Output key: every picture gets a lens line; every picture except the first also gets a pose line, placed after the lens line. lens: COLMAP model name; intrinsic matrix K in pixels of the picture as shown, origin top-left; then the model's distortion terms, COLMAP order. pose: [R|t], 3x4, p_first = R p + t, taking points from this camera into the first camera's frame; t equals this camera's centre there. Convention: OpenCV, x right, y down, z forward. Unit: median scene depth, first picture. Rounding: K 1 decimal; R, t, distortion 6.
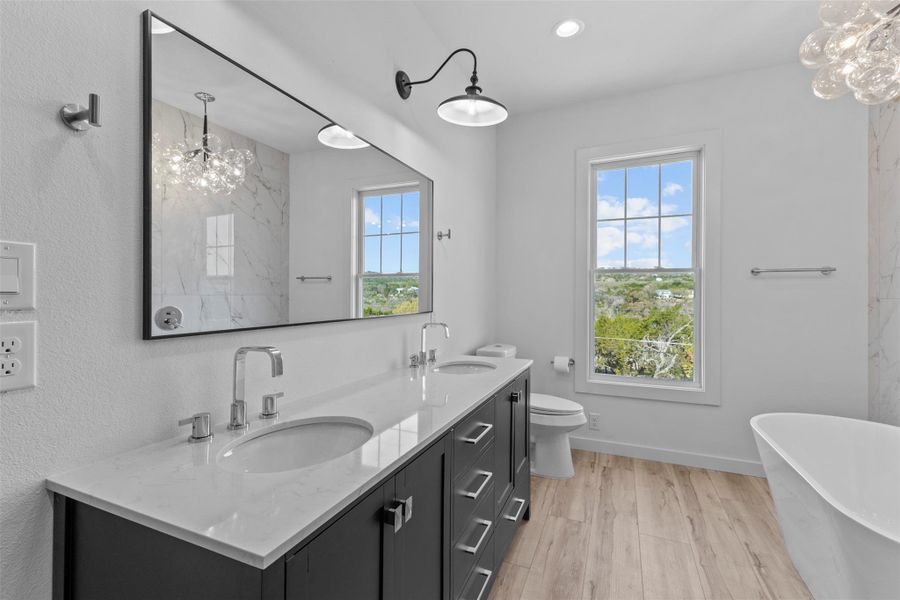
lens RADIAL K [[402.9, 0, 442.1], [0, 402.9, 289.1], [0, 0, 1]] dist [0.003239, -0.000434]
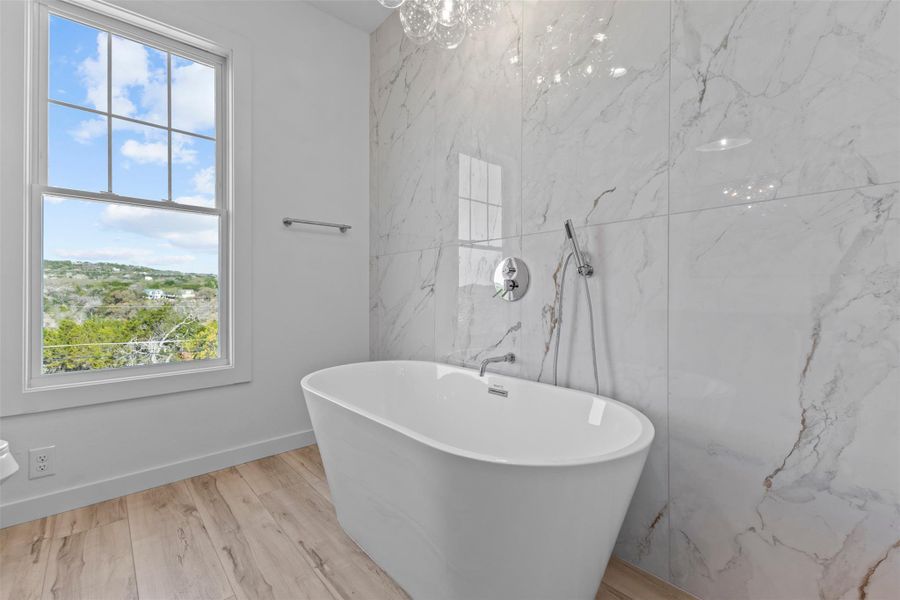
lens RADIAL K [[390.4, 0, 447.4], [0, 390.4, 293.6], [0, 0, 1]] dist [0.009184, -0.000826]
pose [[0.412428, -0.003326, 0.910984, 0.126406], [-0.002968, 0.999983, 0.004994, 0.101560], [-0.910985, -0.004764, 0.412411, 0.298879]]
